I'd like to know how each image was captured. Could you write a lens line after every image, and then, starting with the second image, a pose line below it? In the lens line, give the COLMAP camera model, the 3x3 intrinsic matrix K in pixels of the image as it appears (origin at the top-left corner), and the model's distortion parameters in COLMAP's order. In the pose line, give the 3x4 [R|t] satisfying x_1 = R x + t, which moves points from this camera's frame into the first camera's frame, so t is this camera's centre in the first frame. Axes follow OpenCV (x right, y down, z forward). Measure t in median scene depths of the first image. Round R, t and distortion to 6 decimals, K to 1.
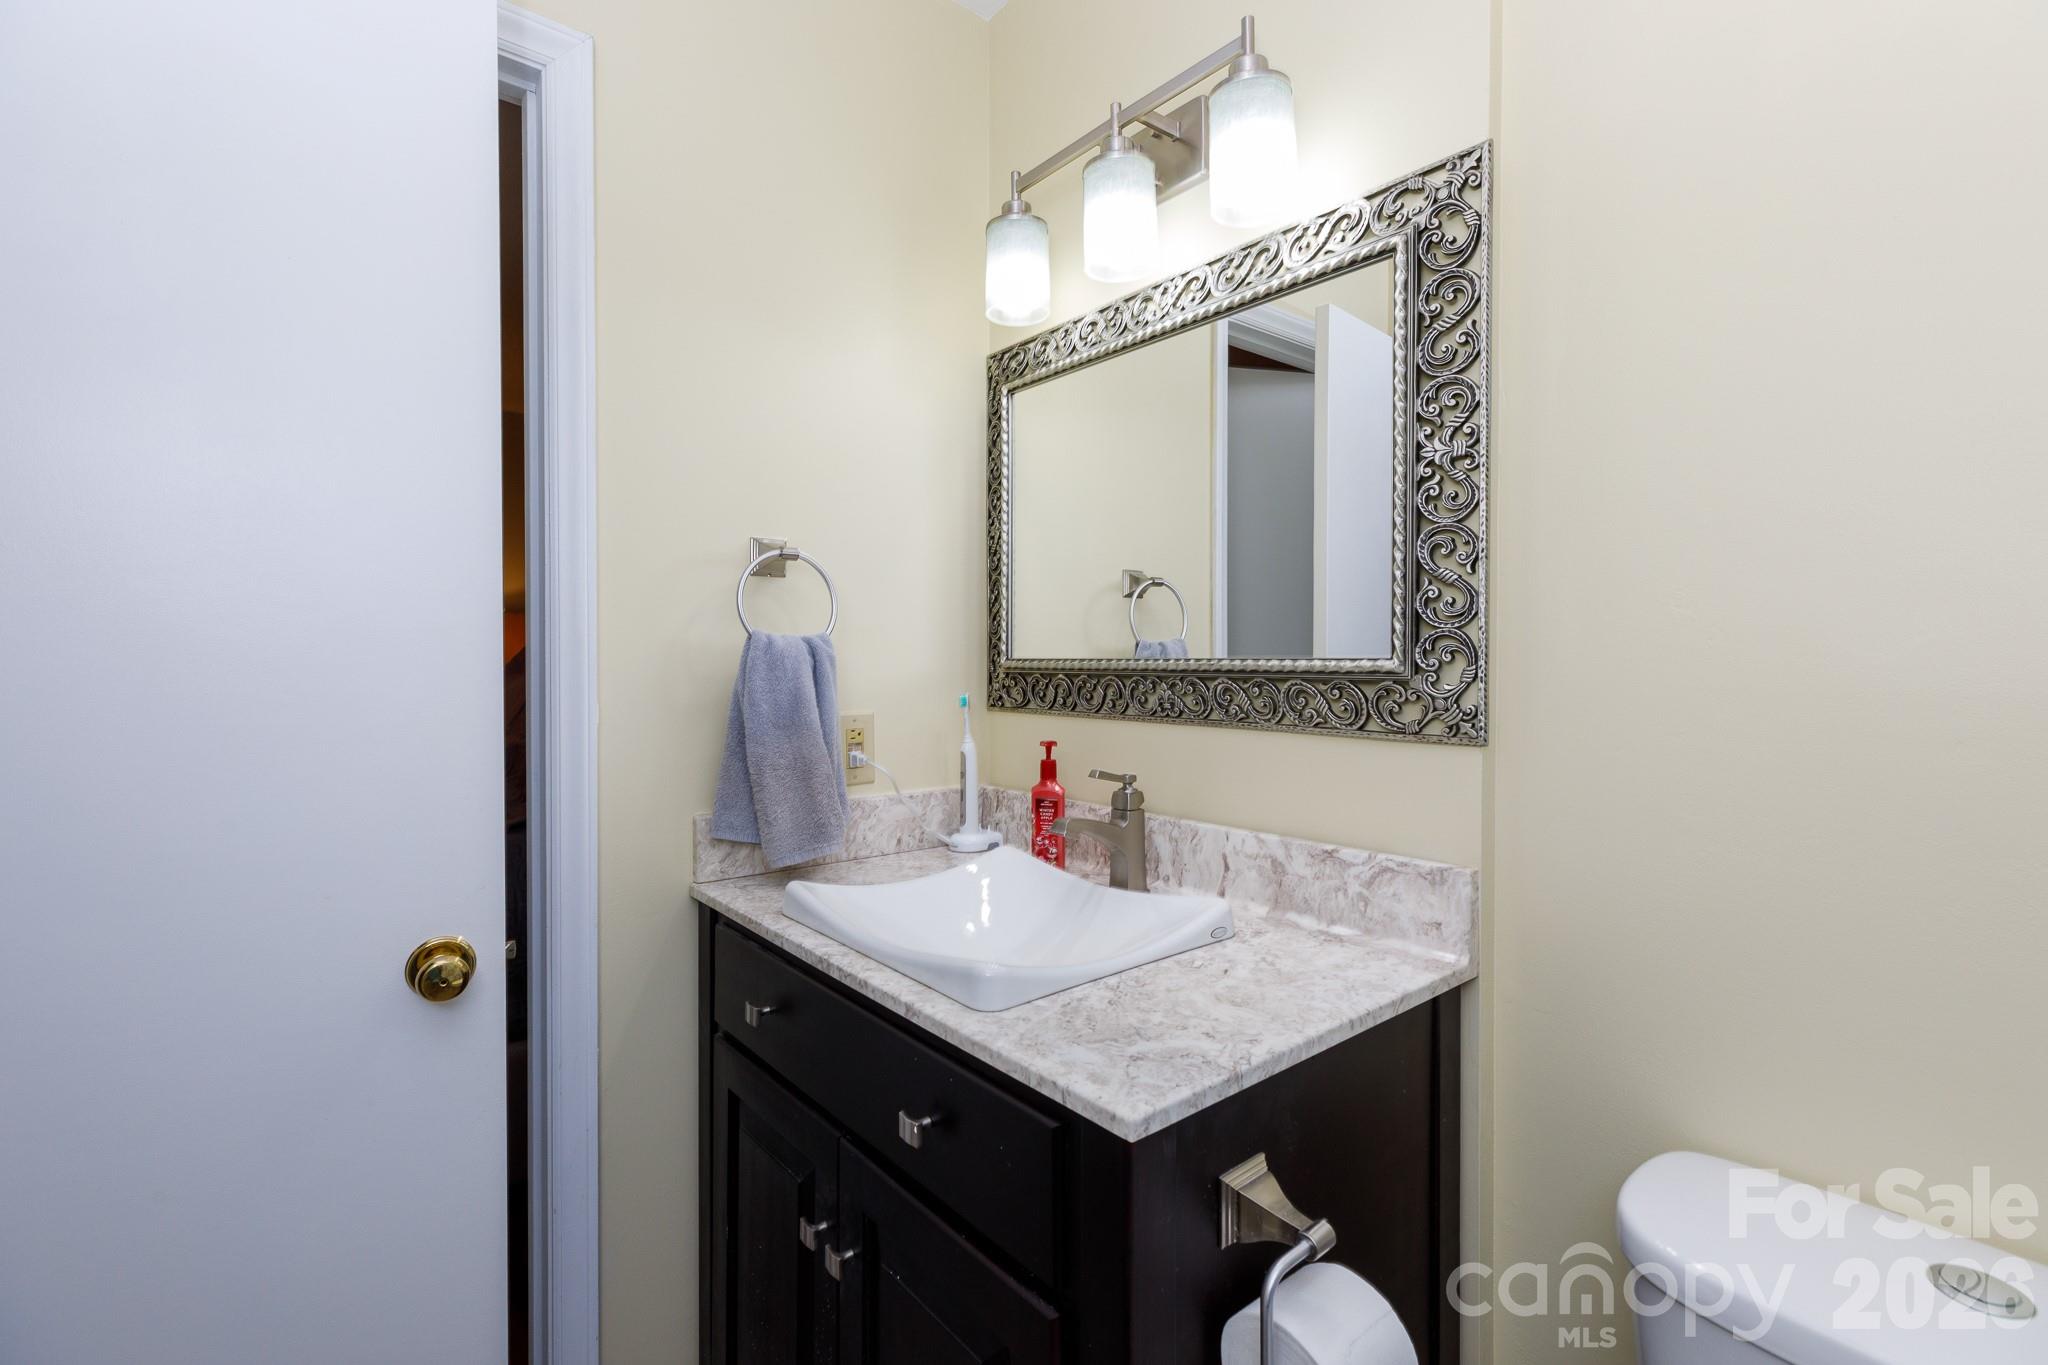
lens RADIAL K [[908.3, 0, 1024.6], [0, 908.3, 675.2], [0, 0, 1]] dist [-0.002669, -0.001100]
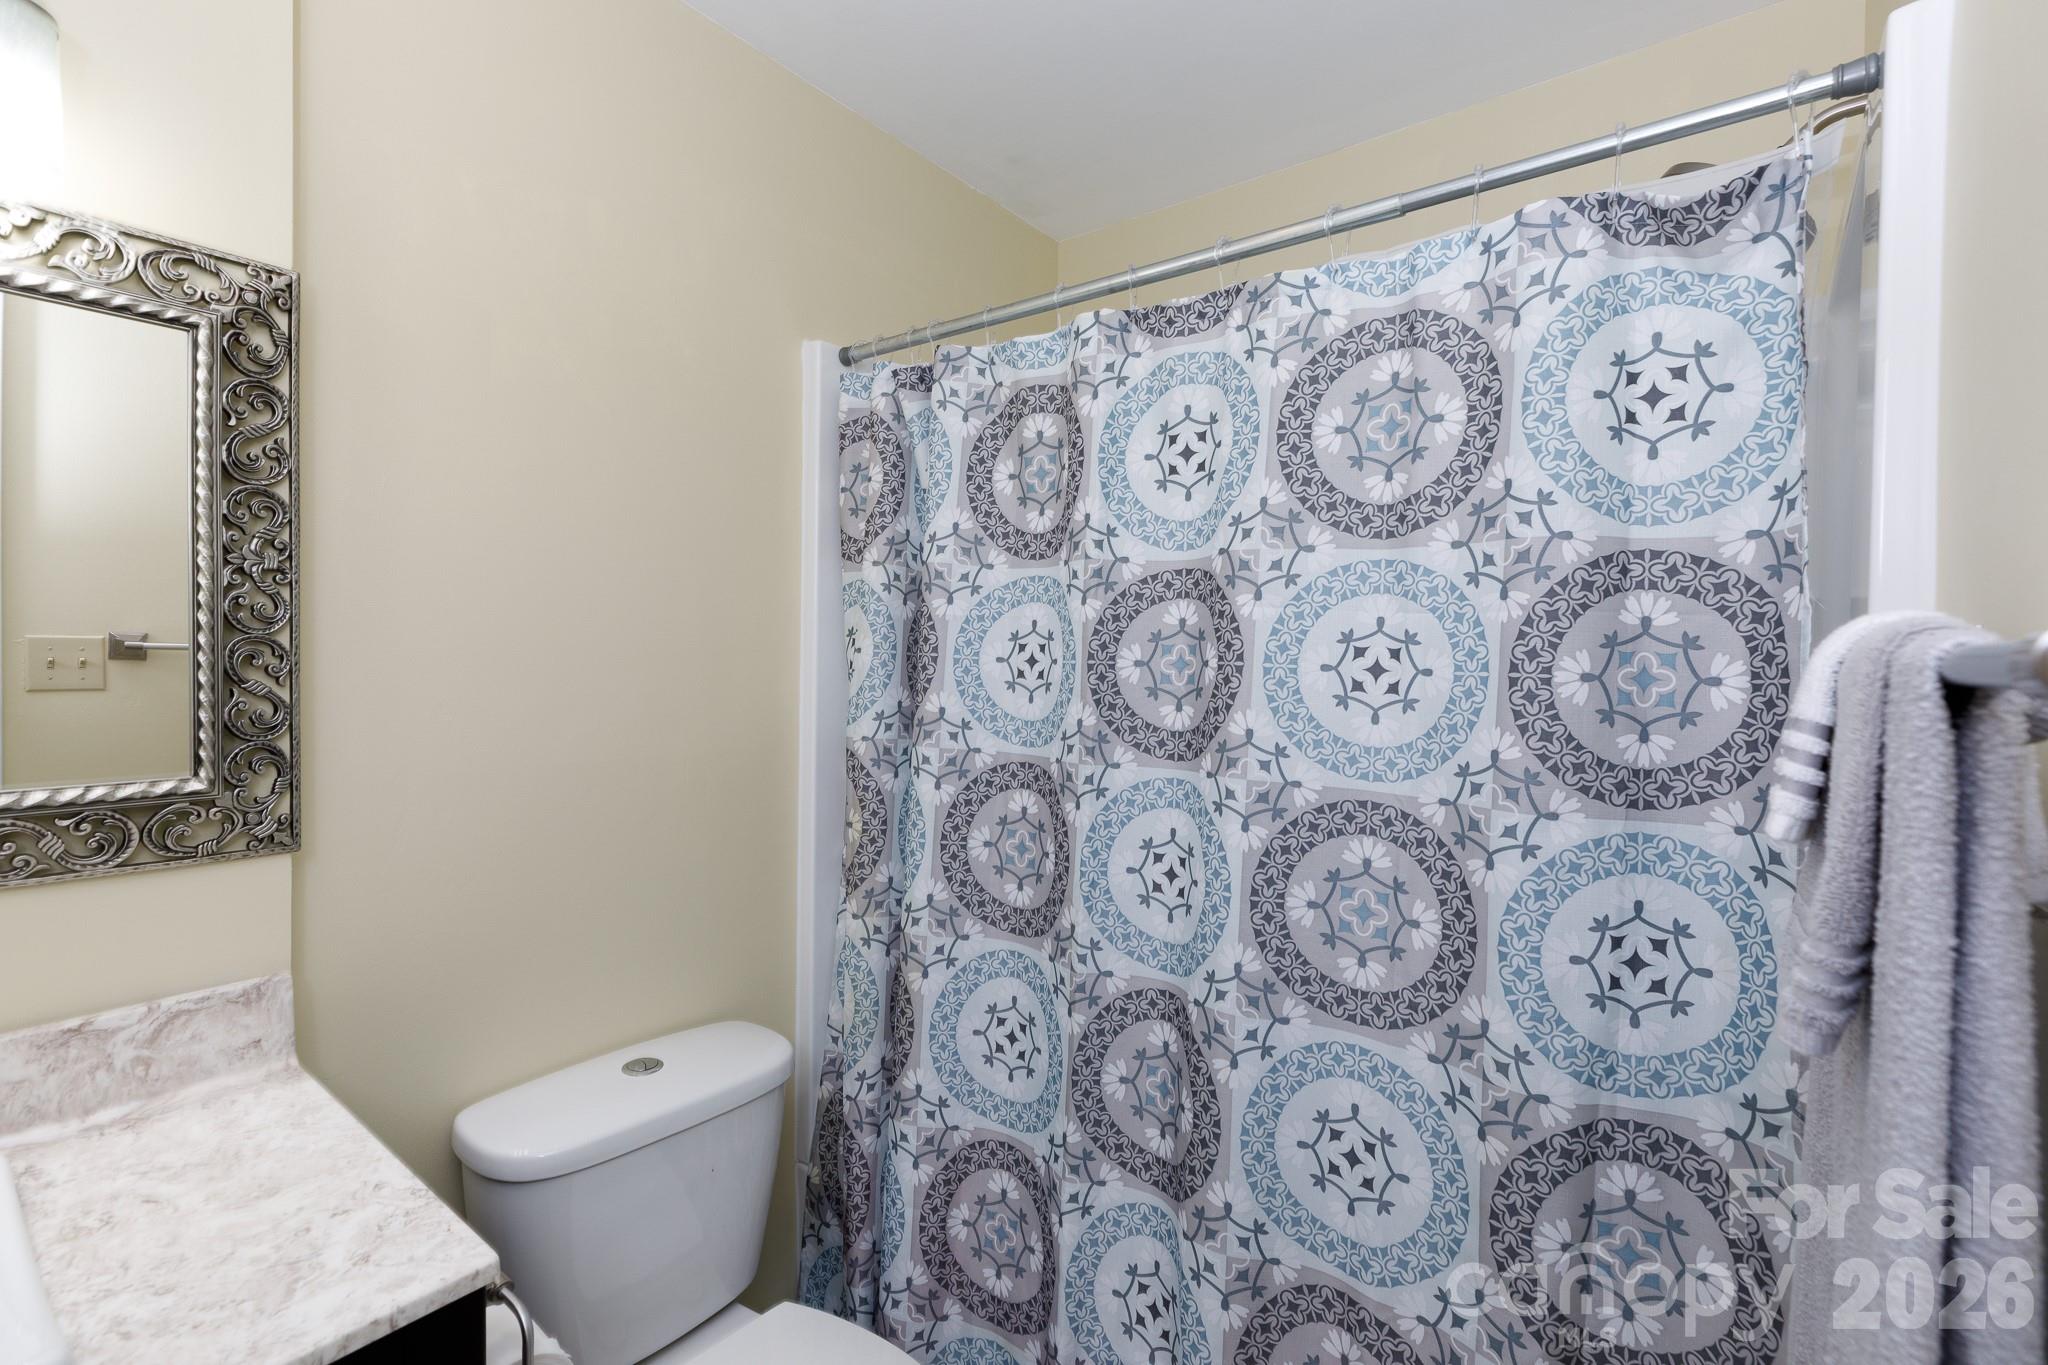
lens RADIAL K [[908.3, 0, 1022.1], [0, 908.3, 677.9], [0, 0, 1]] dist [-0.002669, -0.001100]
pose [[-0.245160, -0.019678, 0.969283, -0.685508], [0.005982, 0.999744, 0.021809, -0.135039], [-0.969464, 0.011145, -0.244980, 0.431068]]
